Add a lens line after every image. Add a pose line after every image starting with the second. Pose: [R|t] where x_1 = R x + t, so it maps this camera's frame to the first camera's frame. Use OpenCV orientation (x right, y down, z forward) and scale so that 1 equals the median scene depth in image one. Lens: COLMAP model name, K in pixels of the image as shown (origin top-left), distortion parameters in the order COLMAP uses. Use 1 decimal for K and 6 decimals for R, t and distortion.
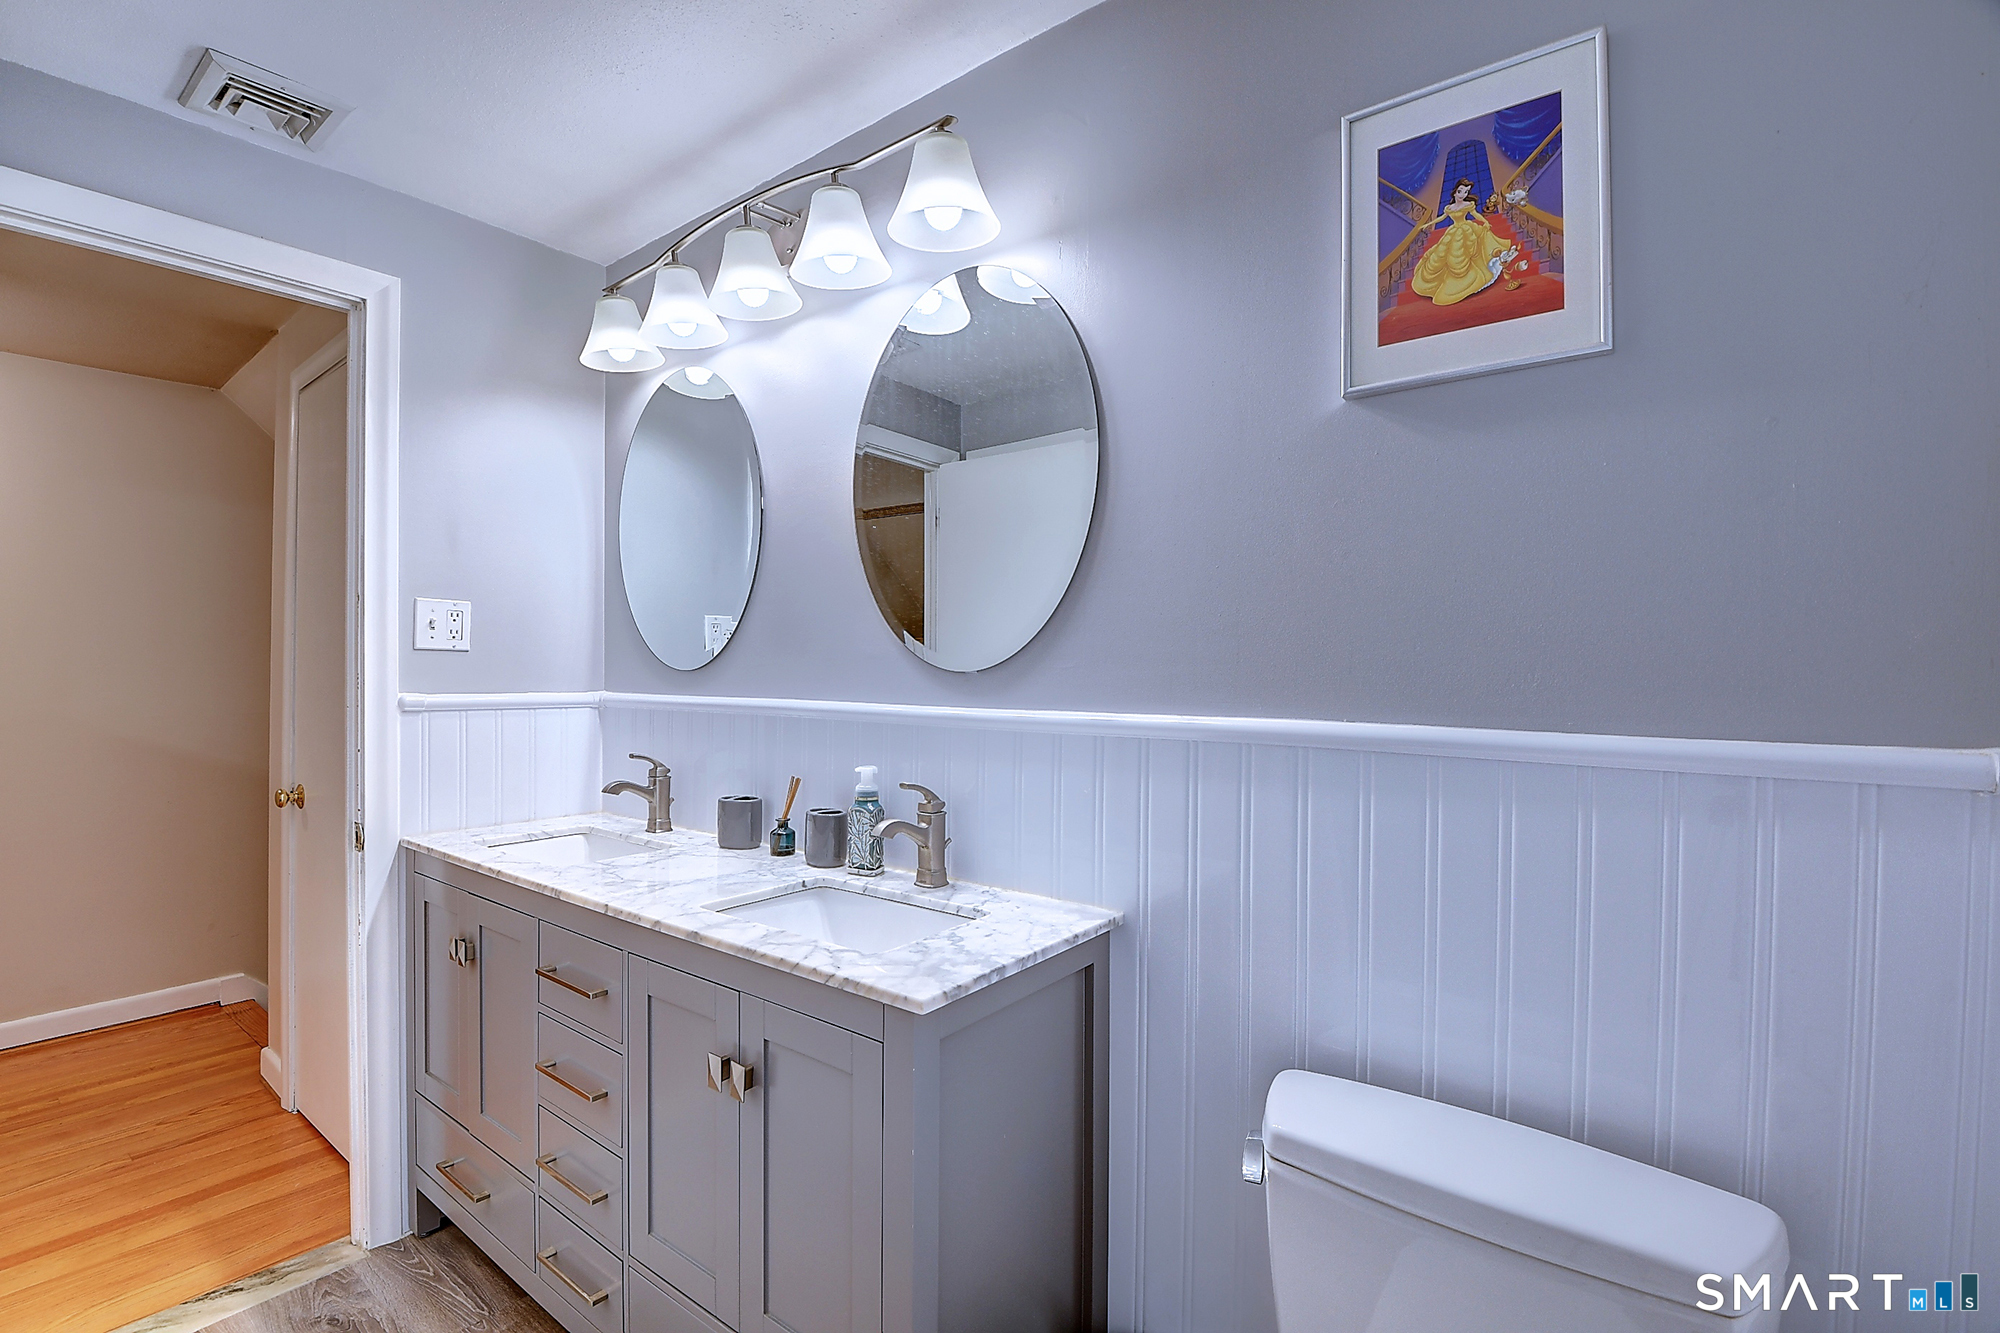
lens RADIAL K [[883.6, 0, 994.9], [0, 883.6, 677.6], [0, 0, 1]] dist [-0.007880, -0.010050]
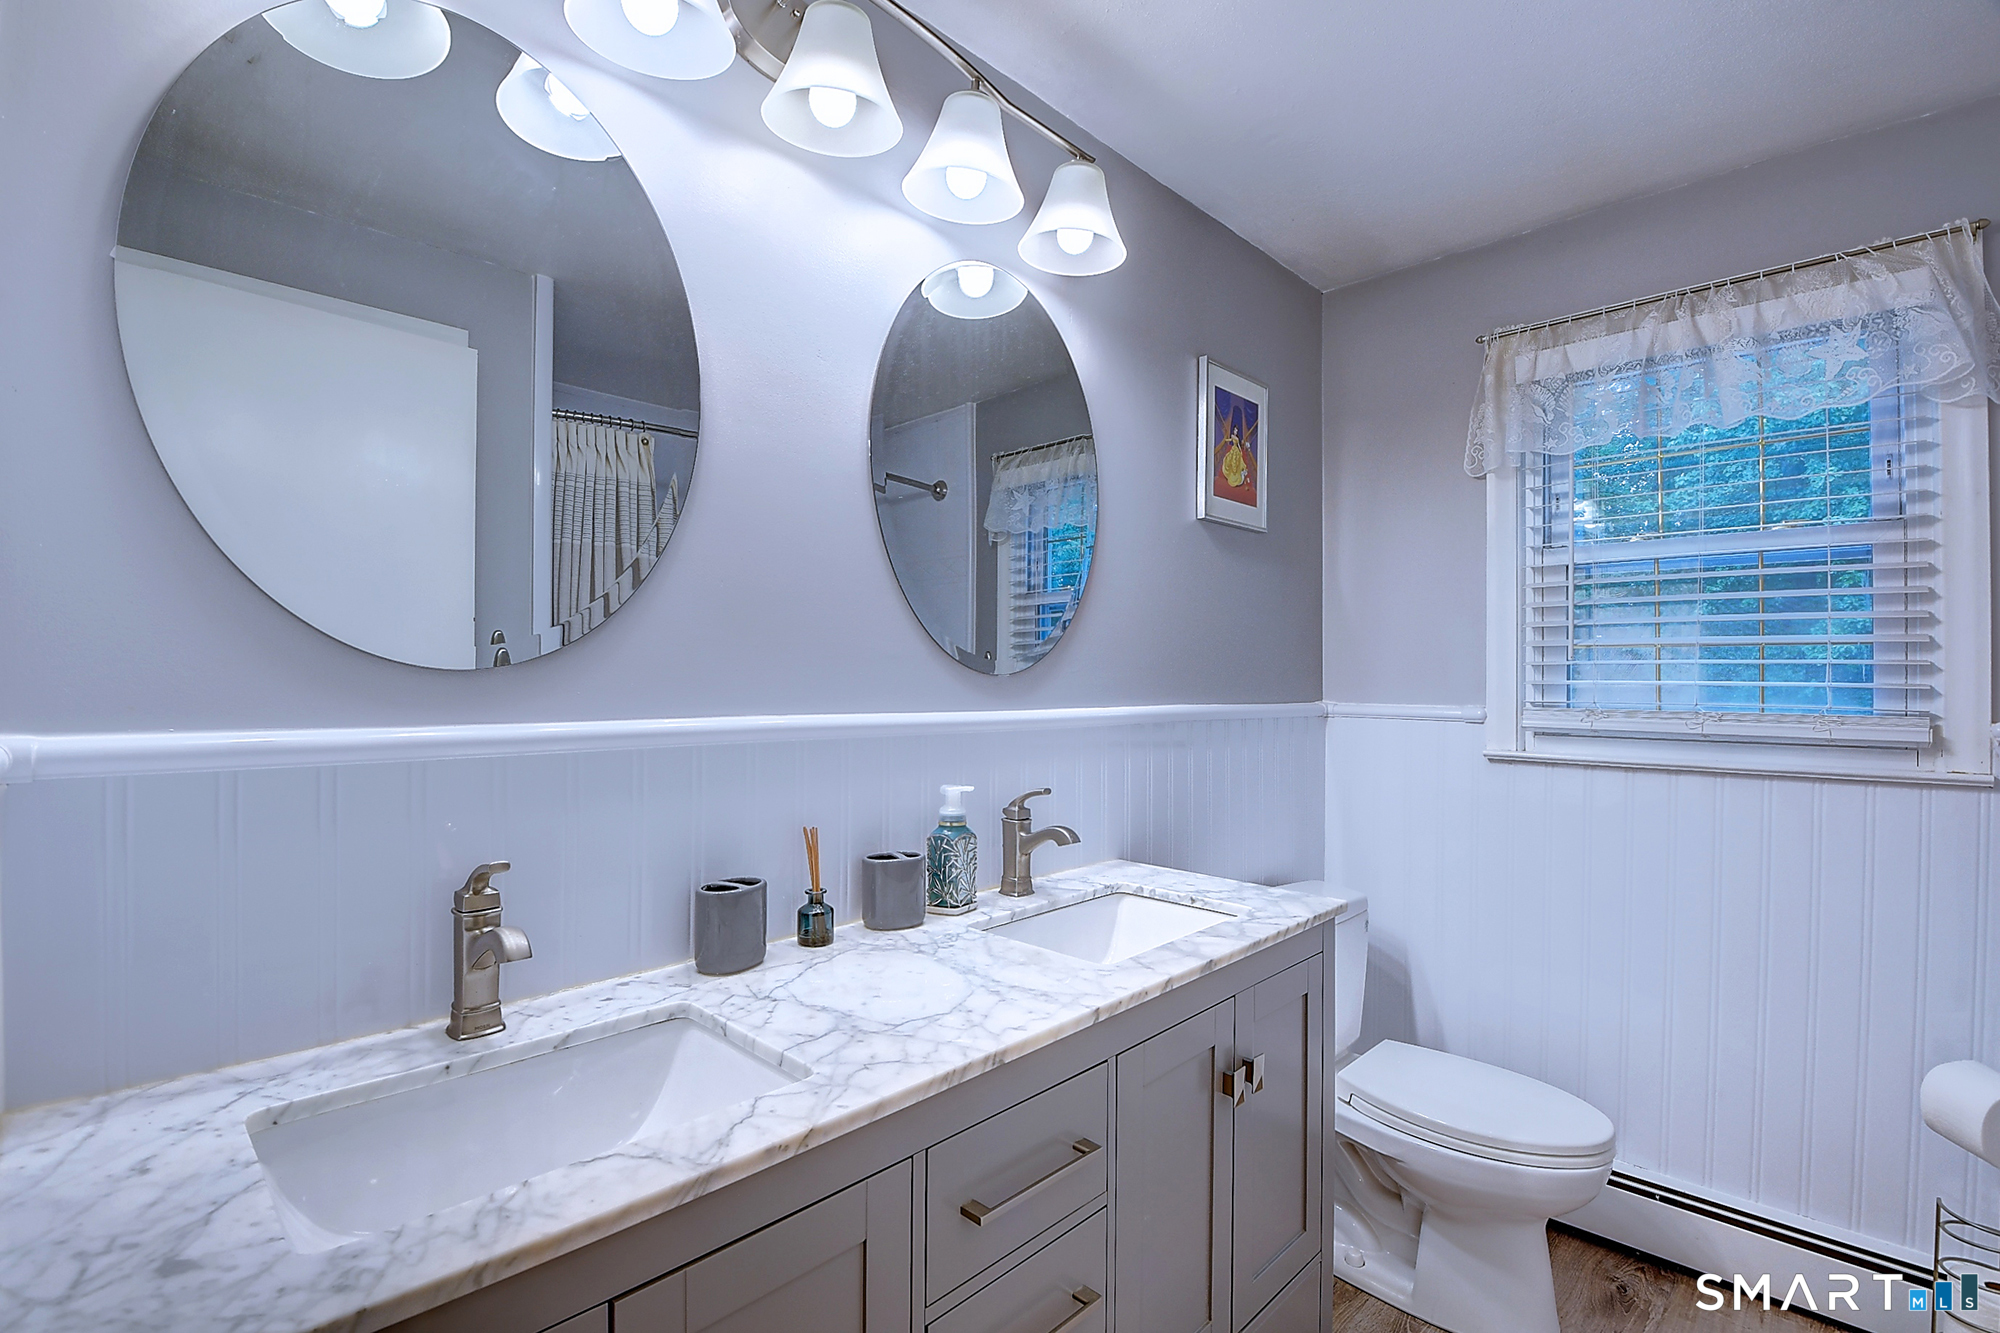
lens RADIAL K [[883.6, 0, 994.6], [0, 883.6, 662.5], [0, 0, 1]] dist [-0.007880, -0.010050]
pose [[0.135267, 0.009322, 0.990765, -1.417482], [-0.000851, 0.999956, -0.009292, -0.017424], [-0.990809, 0.000413, 0.135269, 1.207164]]
